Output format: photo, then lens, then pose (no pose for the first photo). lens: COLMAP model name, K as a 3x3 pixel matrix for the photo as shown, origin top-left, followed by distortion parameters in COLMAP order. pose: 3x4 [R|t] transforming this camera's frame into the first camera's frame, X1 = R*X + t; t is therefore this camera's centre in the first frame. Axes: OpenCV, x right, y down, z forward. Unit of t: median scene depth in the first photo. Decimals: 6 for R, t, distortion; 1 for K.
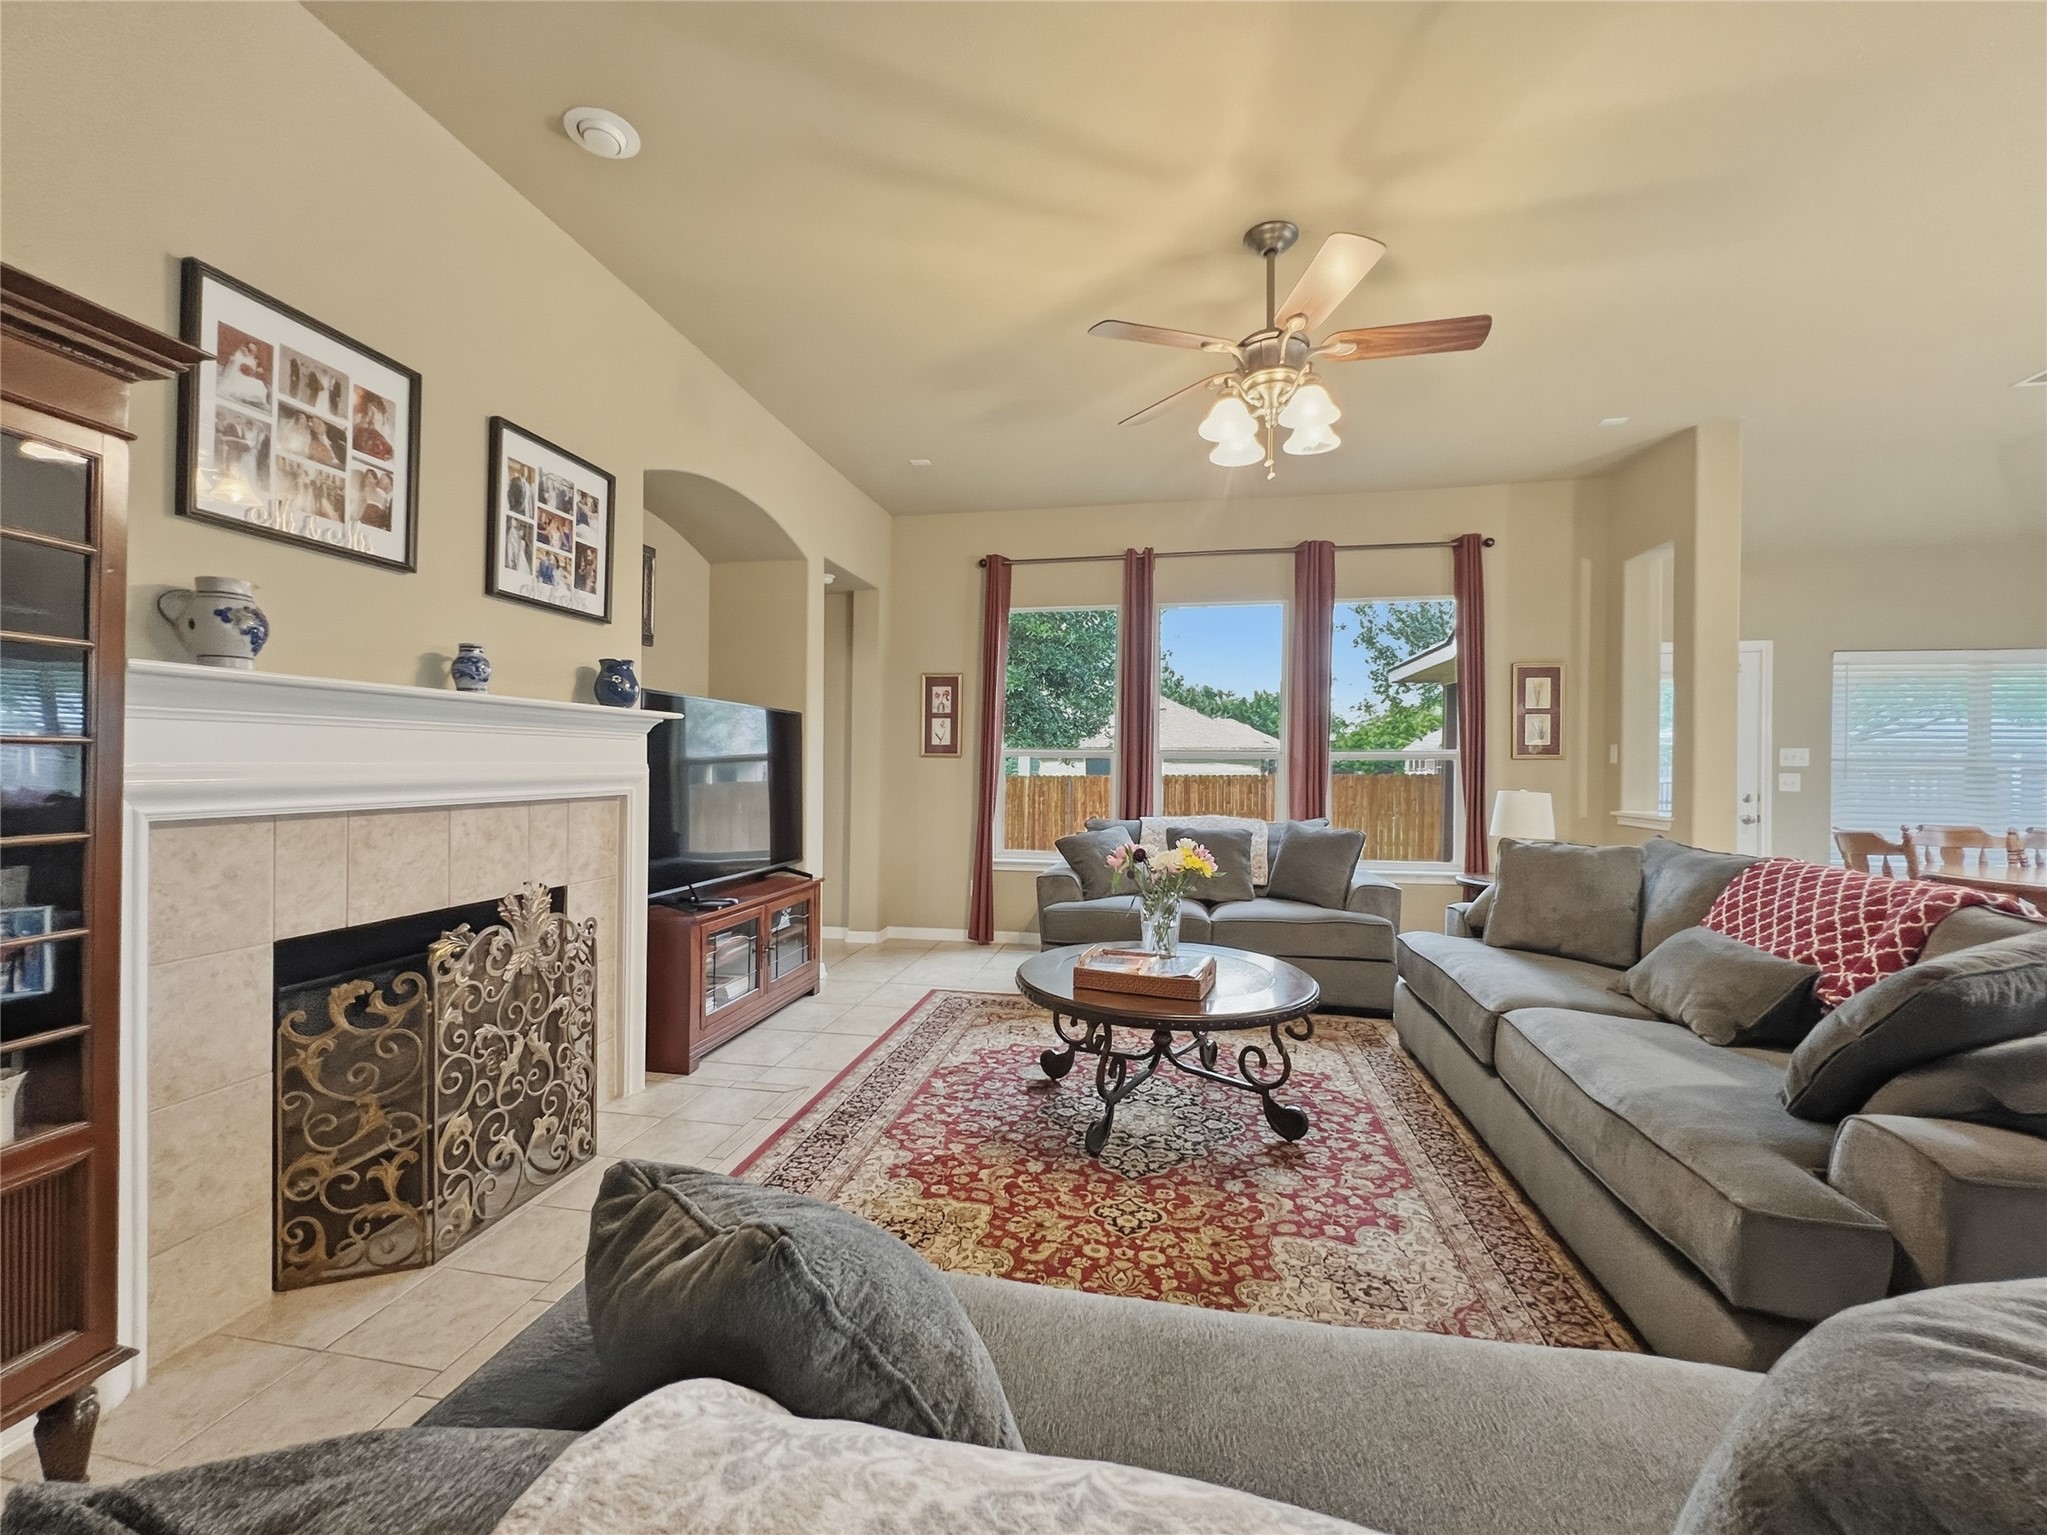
lens RADIAL K [[846.4, 0, 1023.5], [0, 846.4, 767.5], [0, 0, 1]] dist [0.003103, 0.000612]
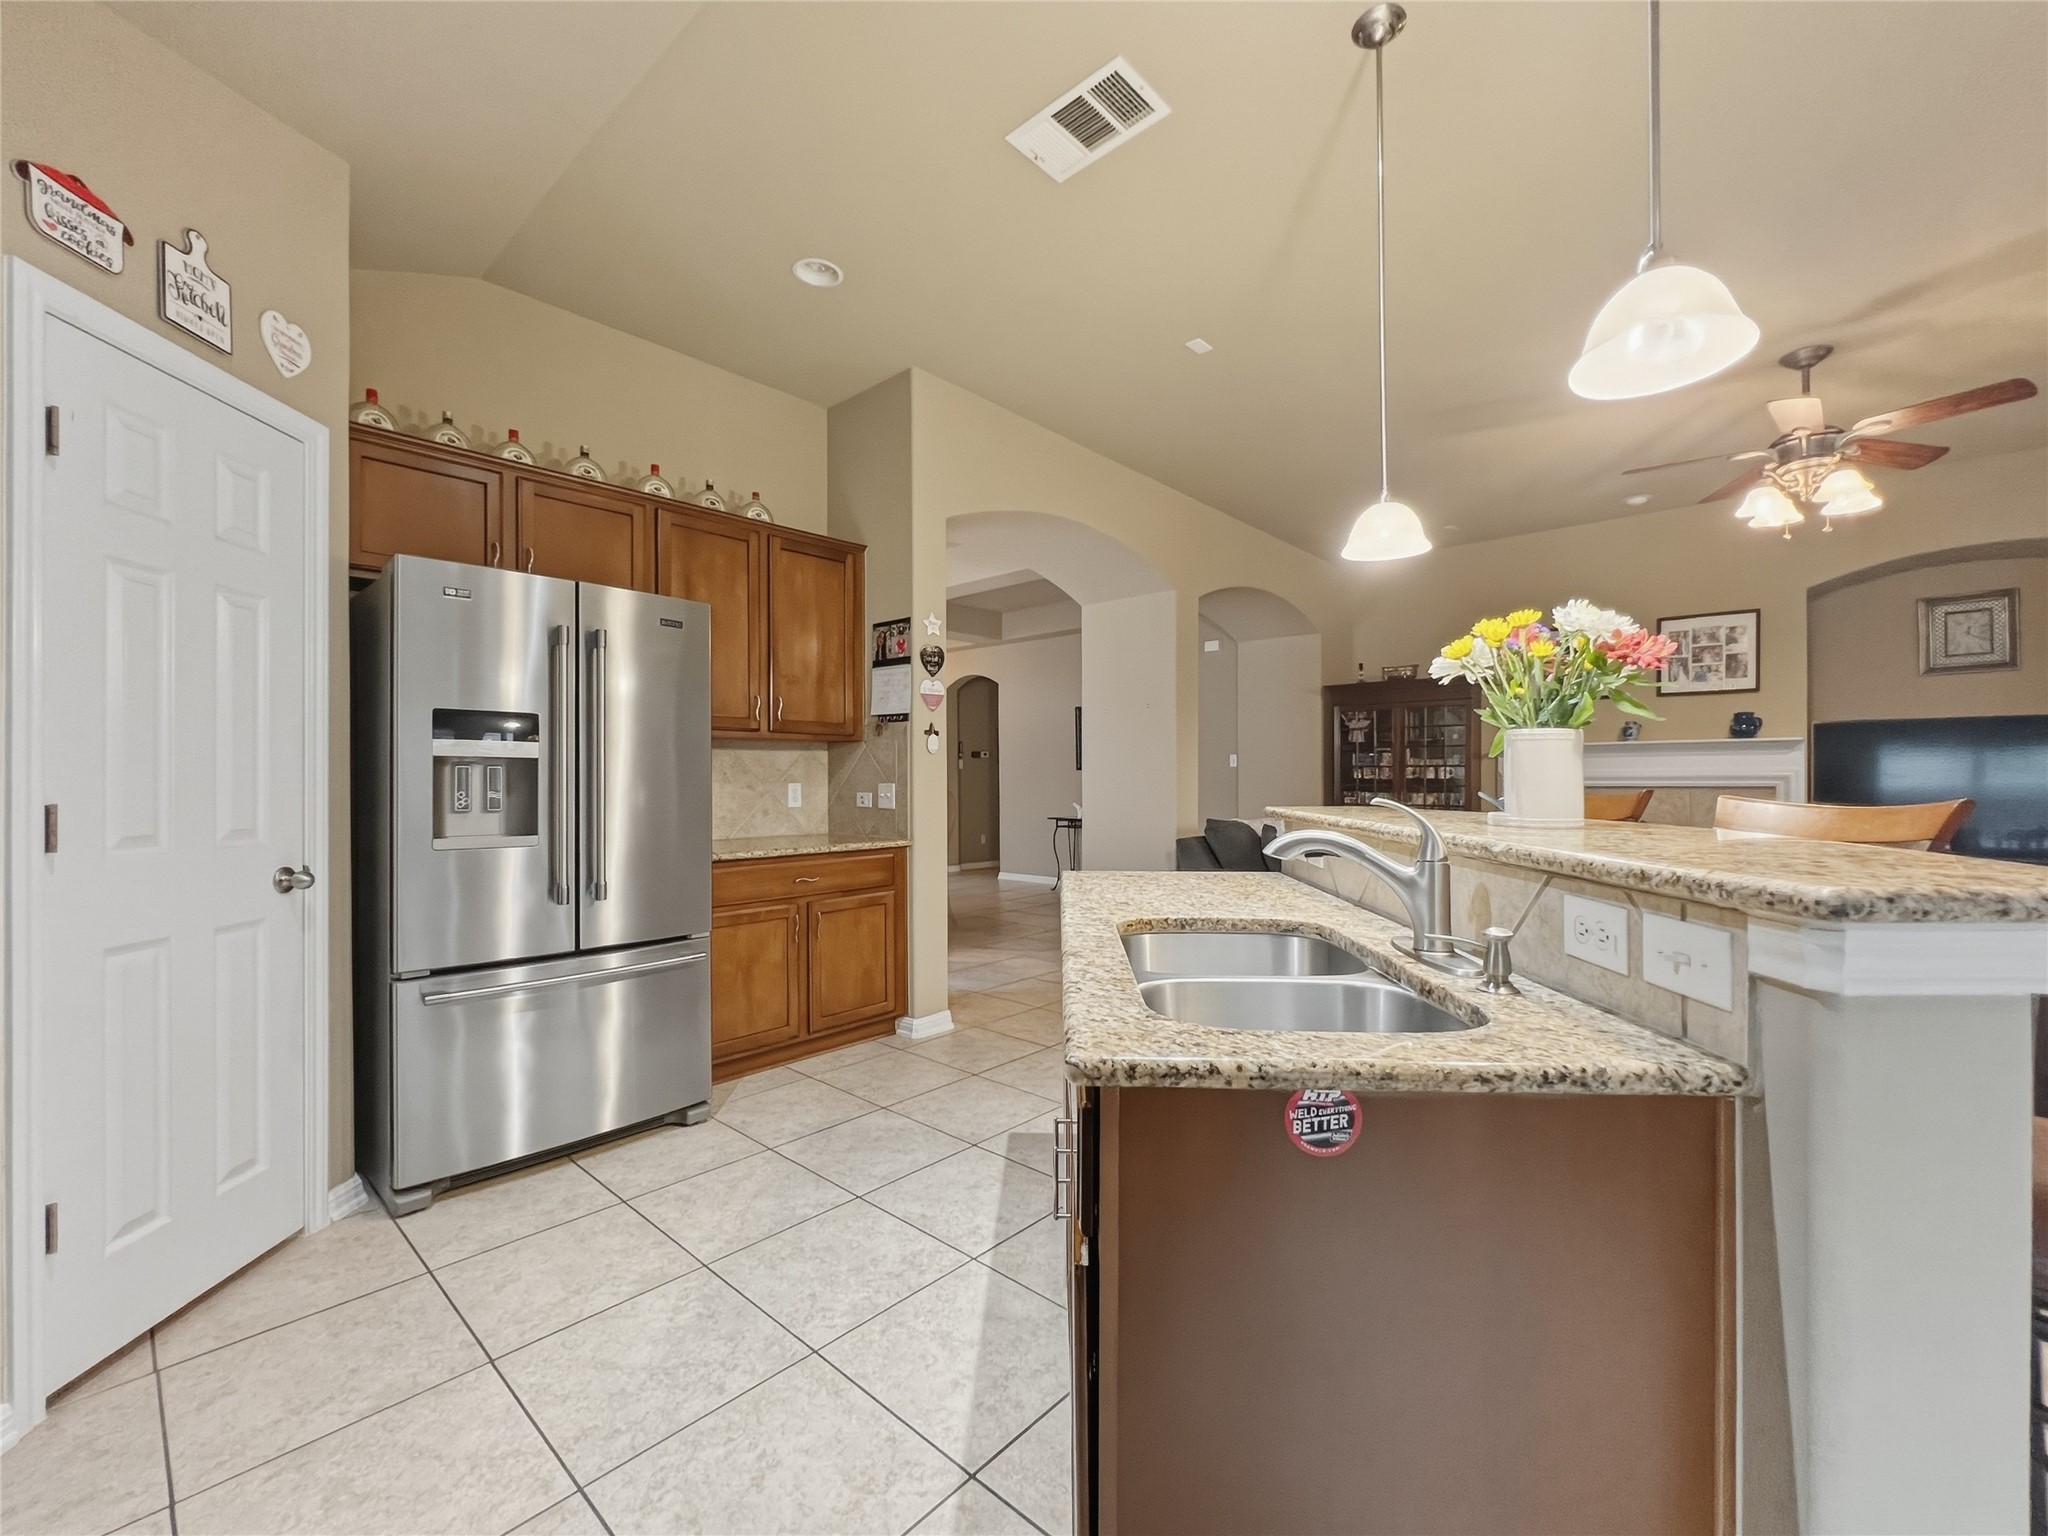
lens RADIAL K [[856.1, 0, 1008.1], [0, 856.1, 777.3], [0, 0, 1]] dist [0.000103, 0.000758]
pose [[-0.534161, -0.008261, -0.845342, 1.644273], [-0.004356, 0.999966, -0.007020, 0.032035], [0.845371, -0.000067, -0.534179, 0.527967]]
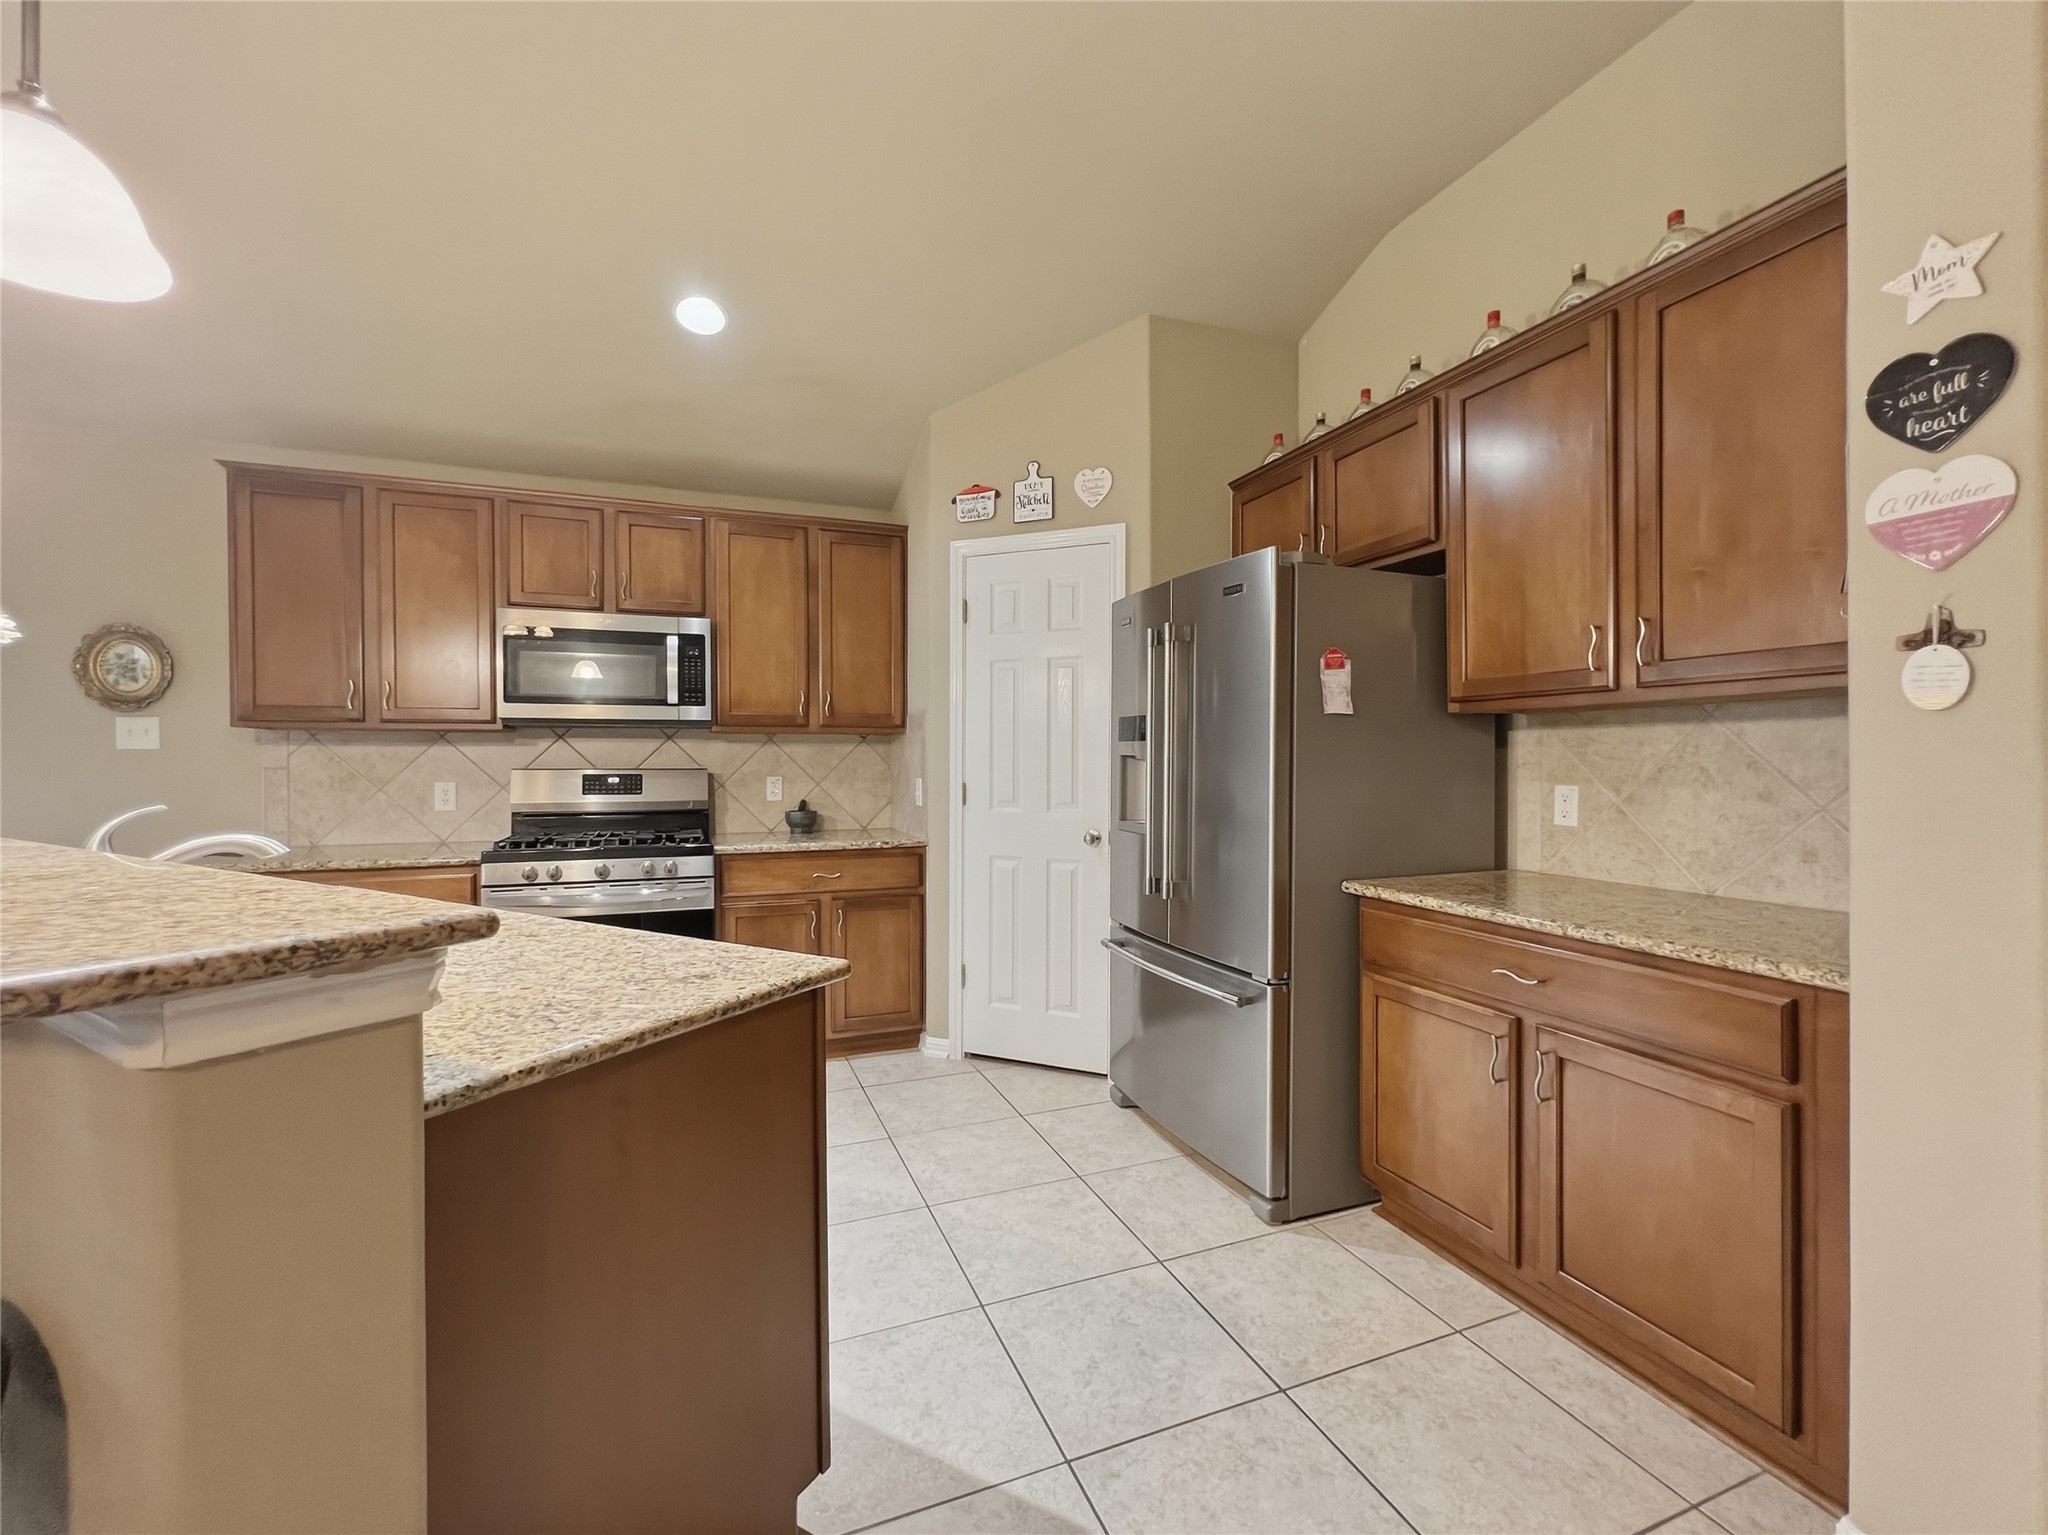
lens RADIAL K [[850.5, 0, 1016.4], [0, 850.5, 769.4], [0, 0, 1]] dist [-0.001352, 0.000183]
pose [[-0.528145, -0.017666, 0.848970, 0.651808], [-0.002291, 0.999810, 0.019379, 0.010832], [-0.849151, 0.008290, -0.528085, 0.323814]]
